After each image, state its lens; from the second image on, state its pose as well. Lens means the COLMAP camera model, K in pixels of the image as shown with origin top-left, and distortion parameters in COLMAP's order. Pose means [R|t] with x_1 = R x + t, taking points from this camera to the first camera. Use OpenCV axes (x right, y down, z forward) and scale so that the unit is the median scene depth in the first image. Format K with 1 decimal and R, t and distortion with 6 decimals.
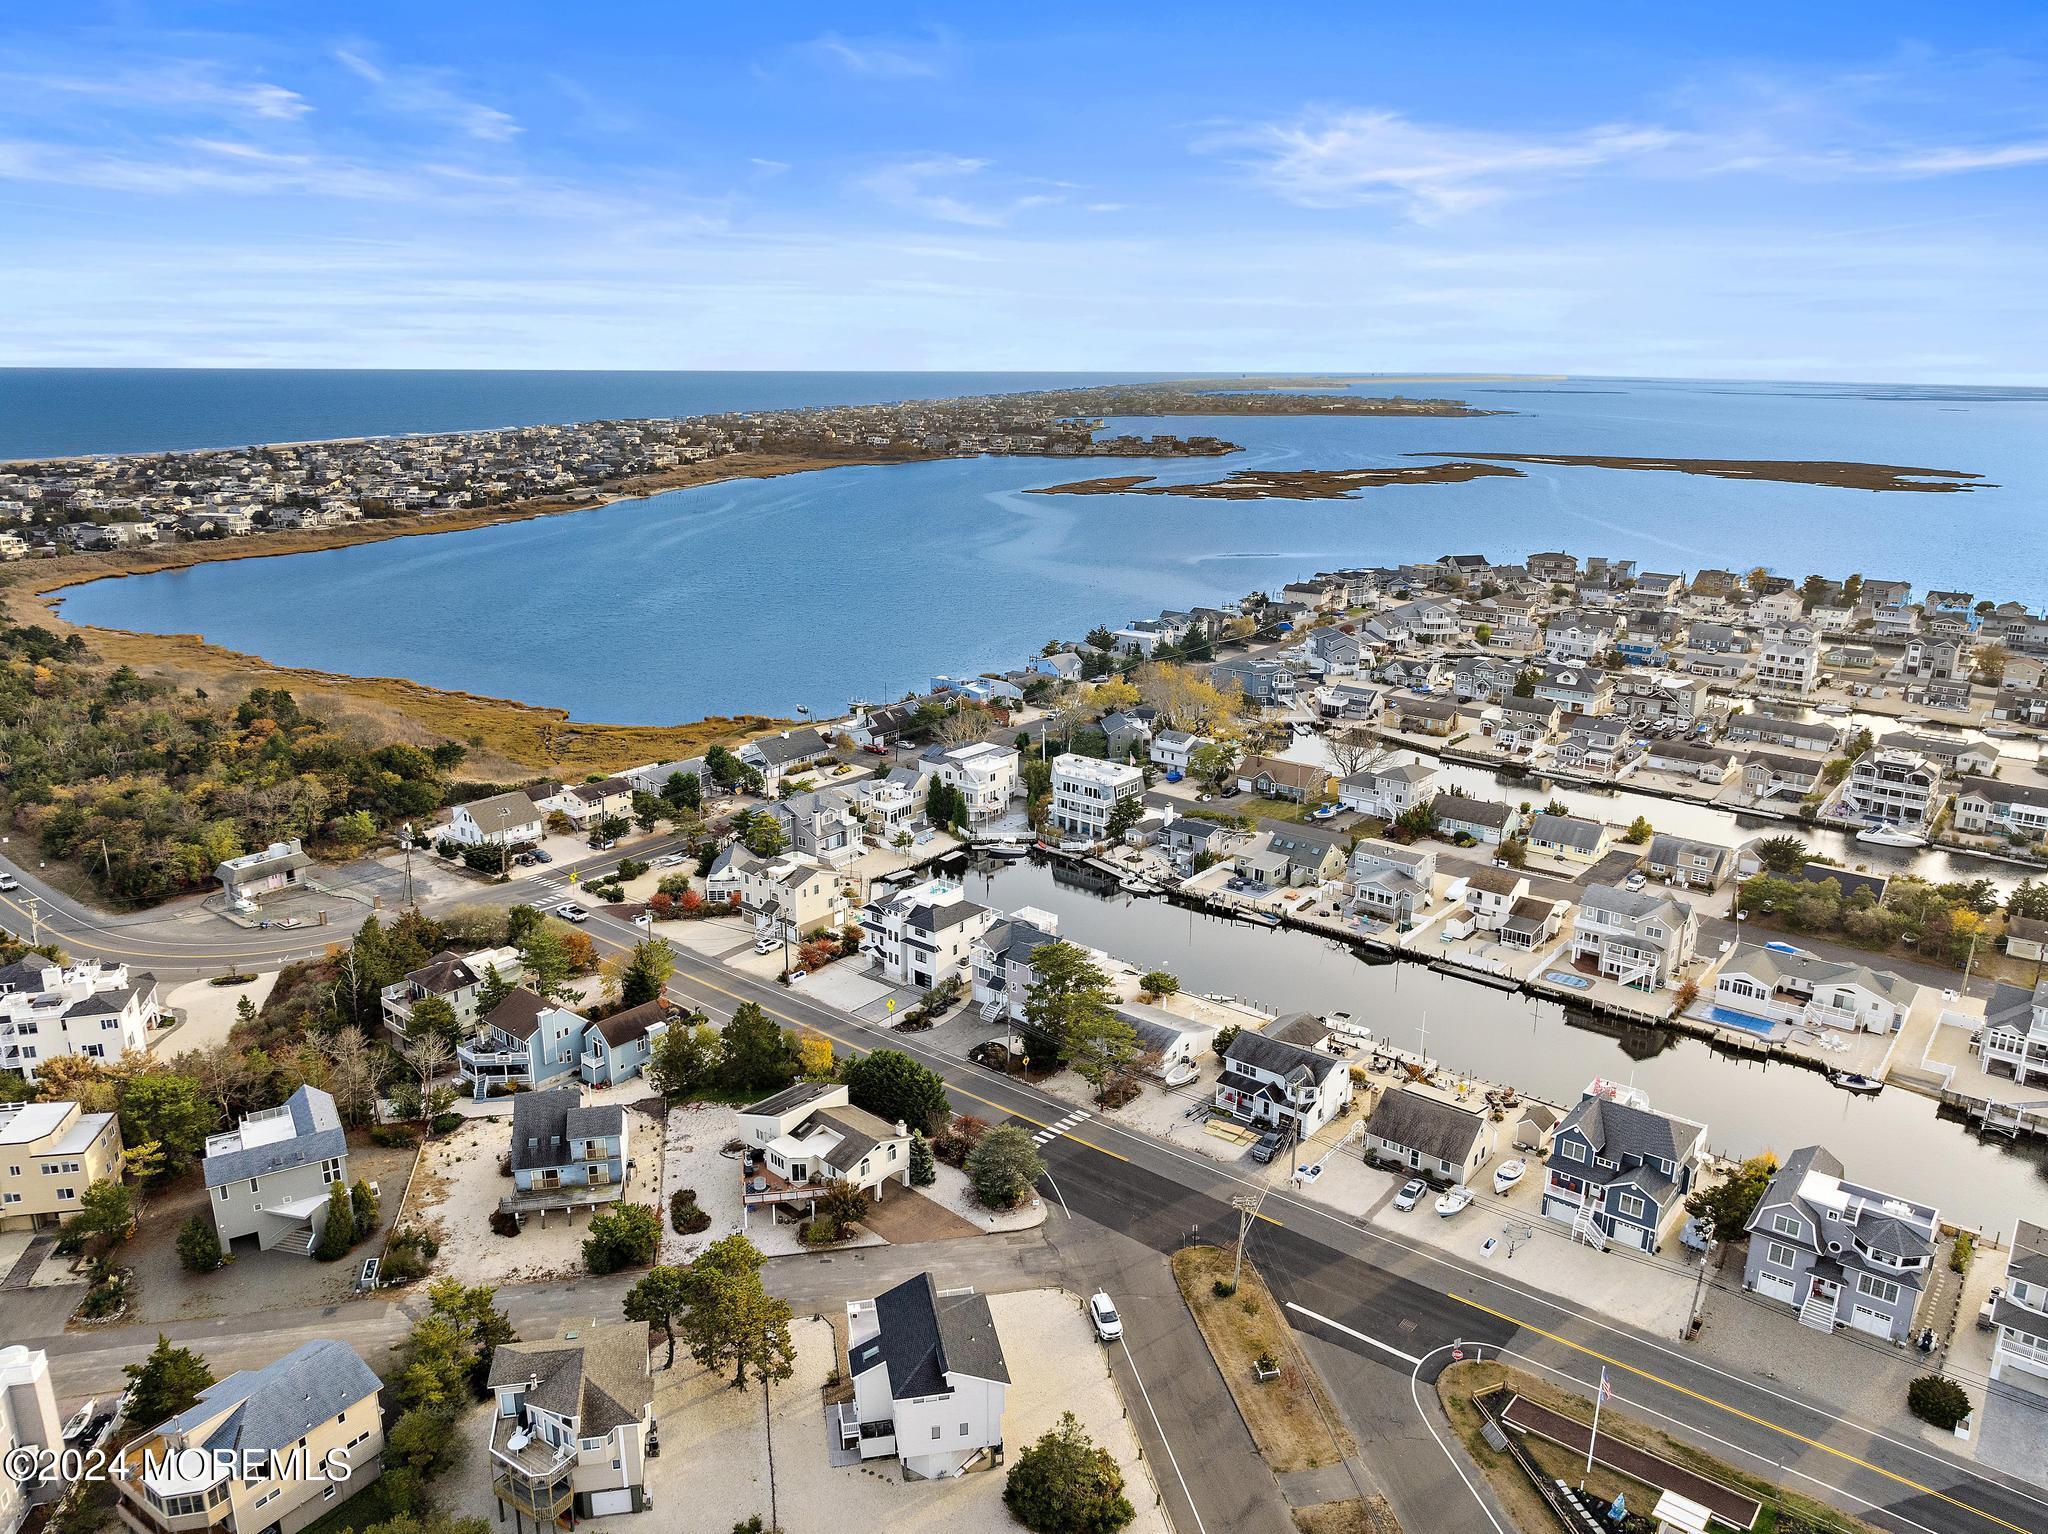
lens RADIAL K [[1435.8, 0, 1027.3], [0, 1435.8, 766.4], [0, 0, 1]] dist [-0.029448, -0.019726]
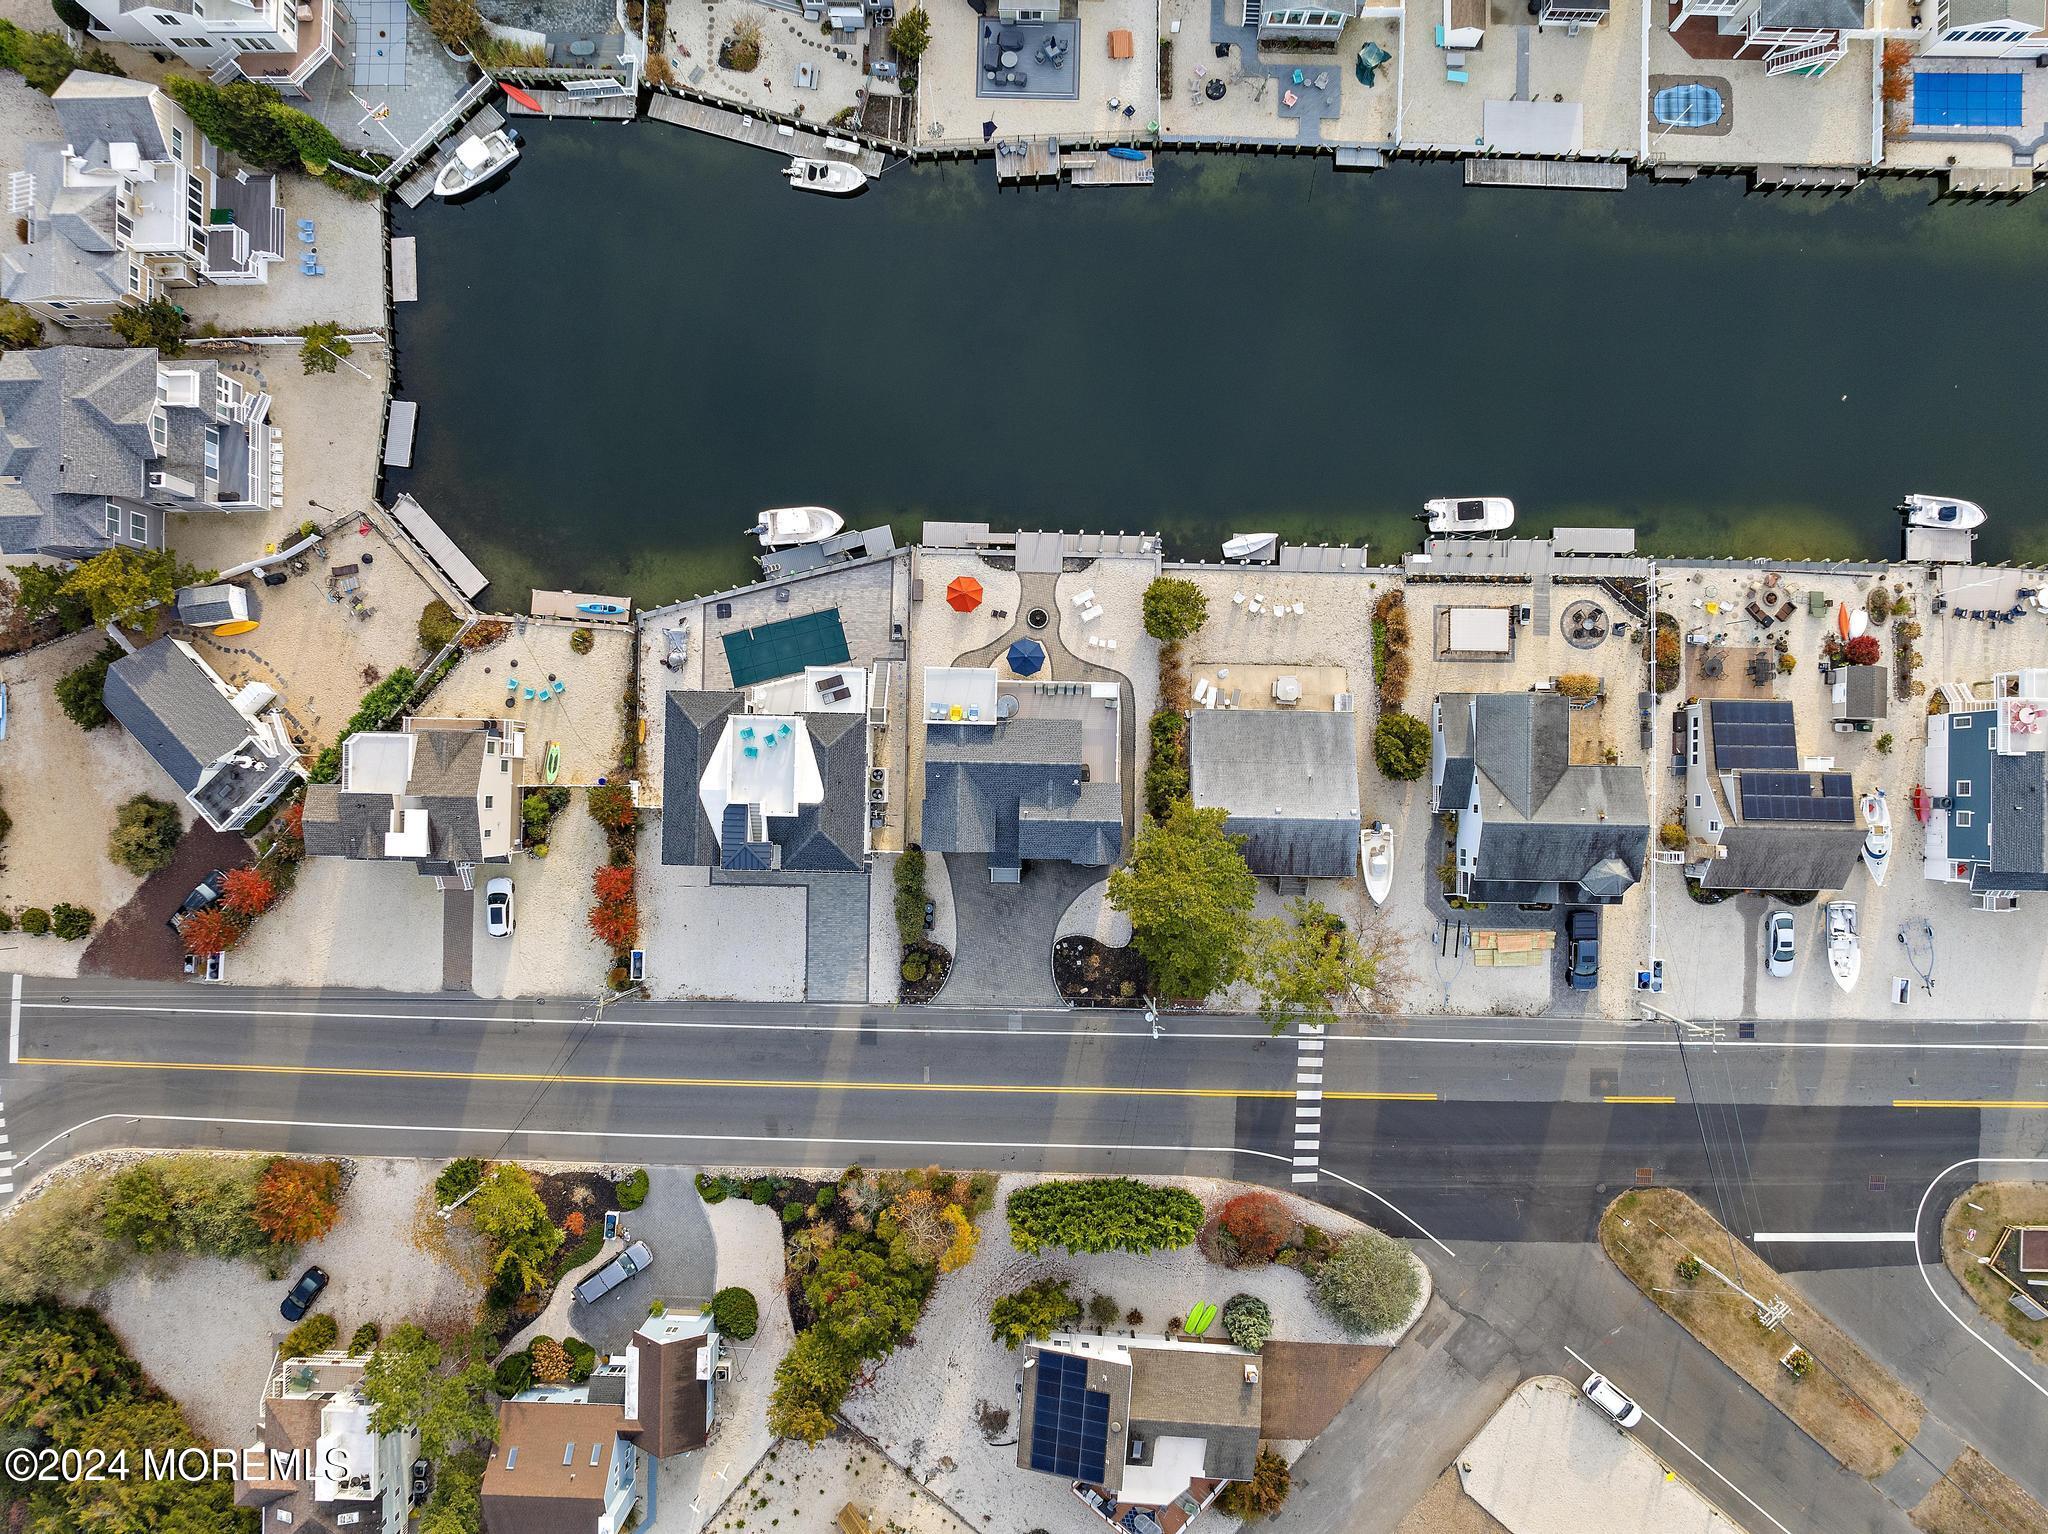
lens RADIAL K [[1442.7, 0, 1024.0], [0, 1442.7, 767.0], [0, 0, 1]] dist [-0.054498, 0.025506]
pose [[0.787704, -0.616024, 0.005961, 0.002527], [0.172398, 0.229712, 0.957868, -0.329232], [-0.591439, -0.753489, 0.287147, 0.695299]]
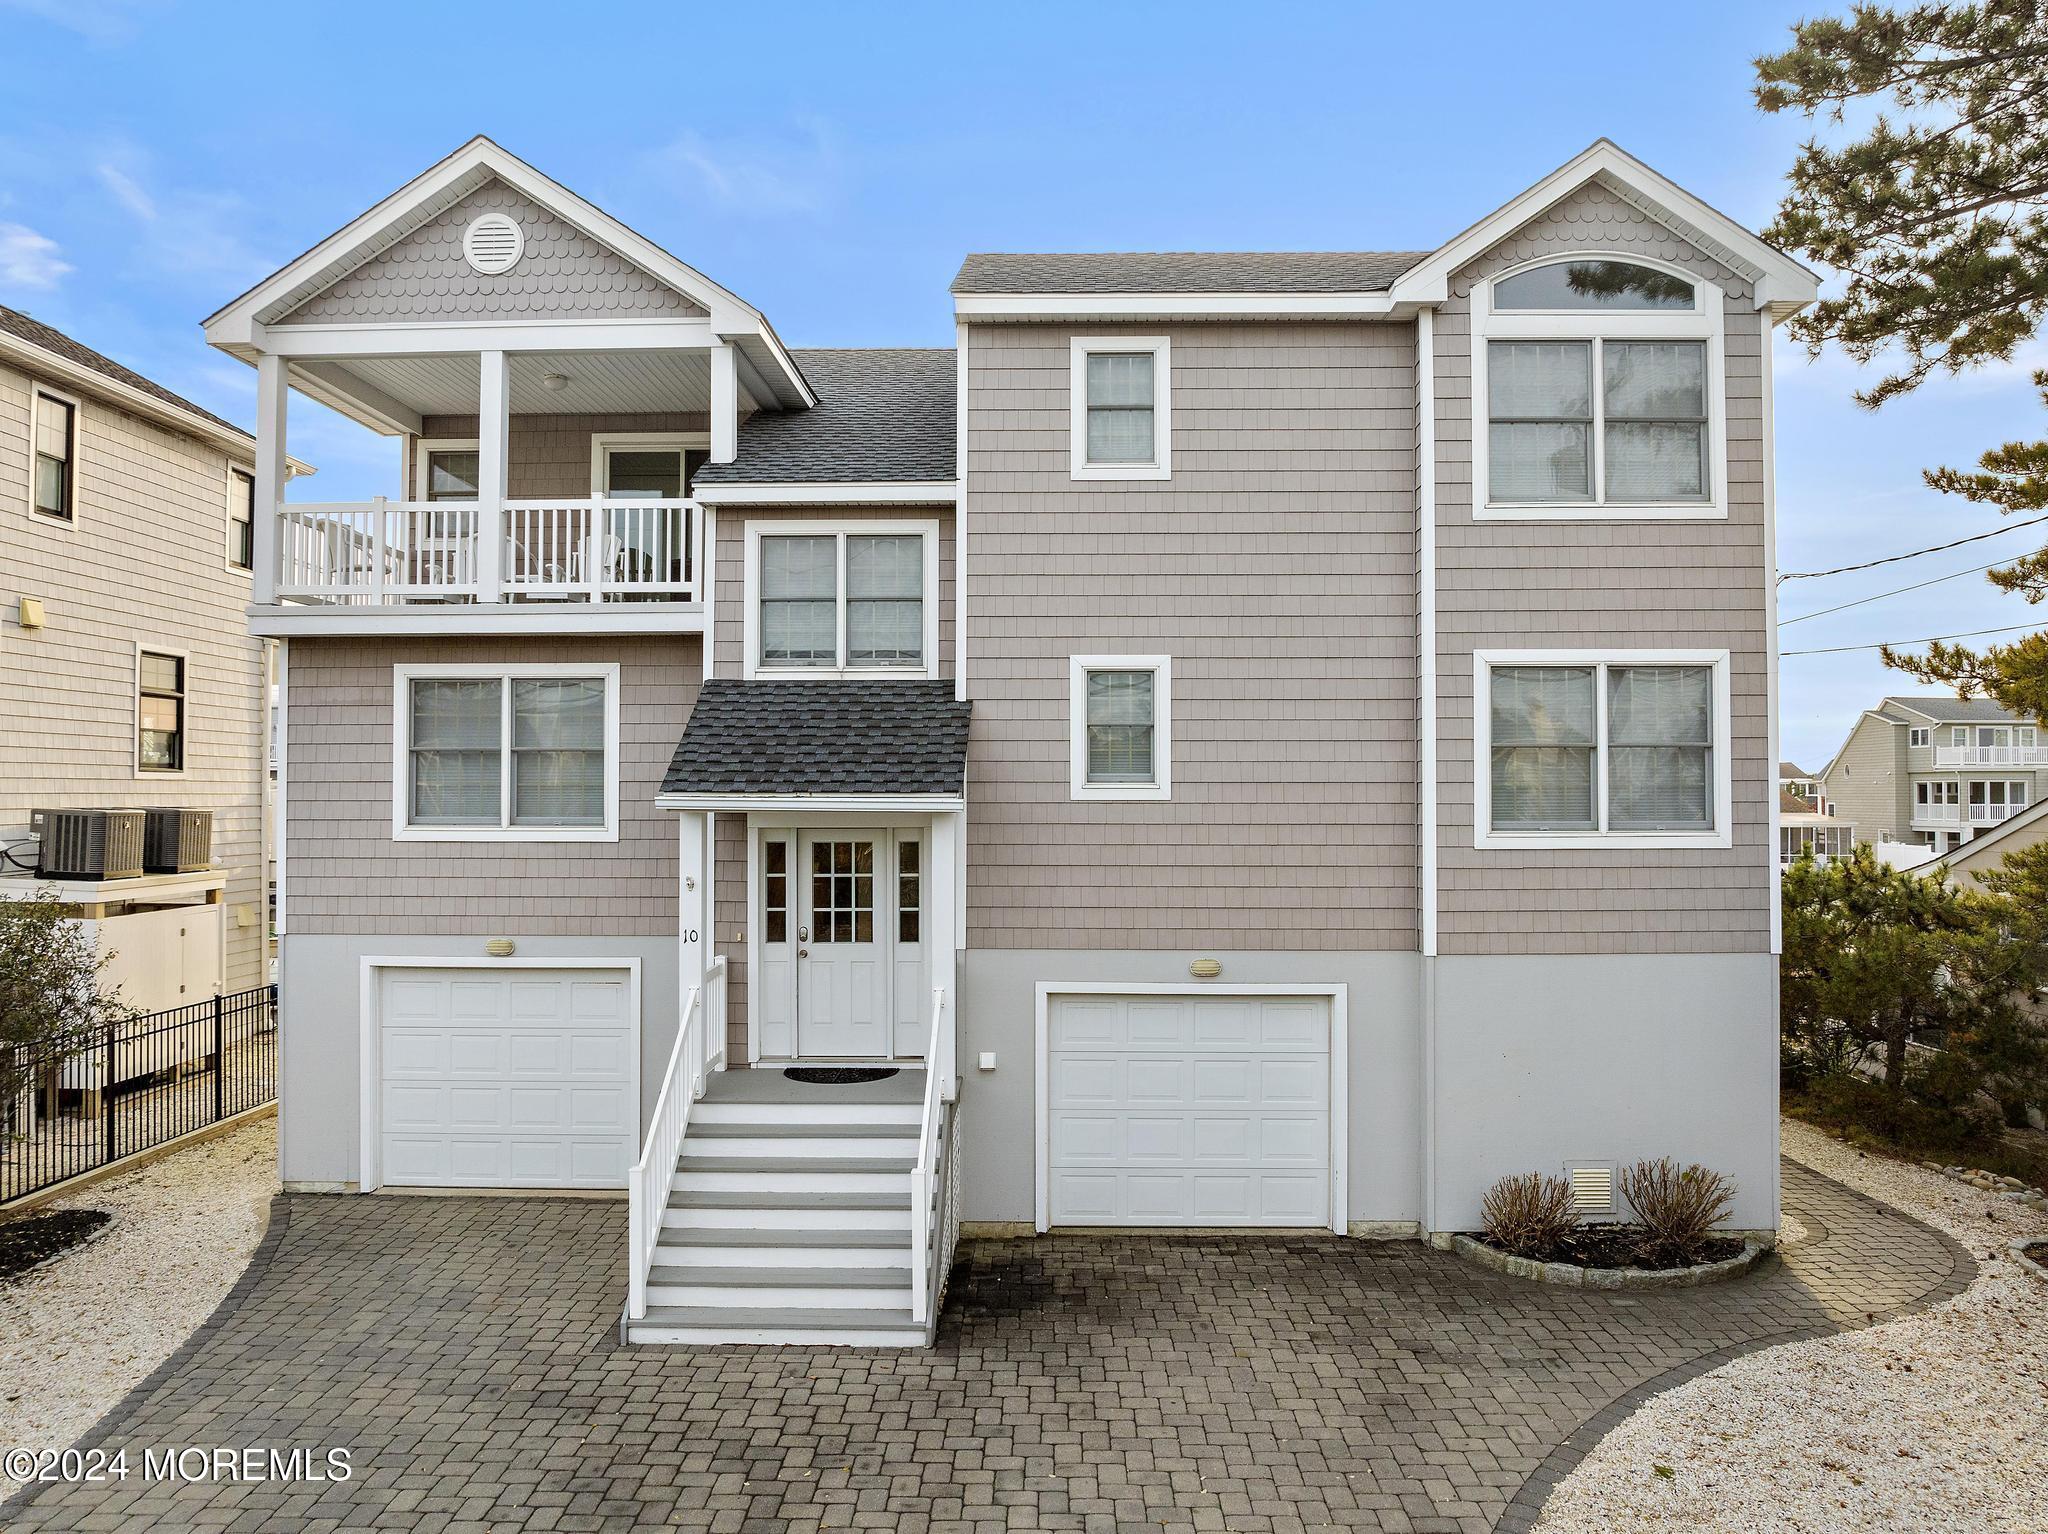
lens RADIAL K [[1442.7, 0, 1024.0], [0, 1442.7, 767.0], [0, 0, 1]] dist [-0.054498, 0.025506]
pose [[0.790958, 0.004748, 0.611852, -0.044340], [0.169877, 0.958954, -0.227046, 0.137415], [-0.587816, 0.283523, 0.757685, 0.765946]]
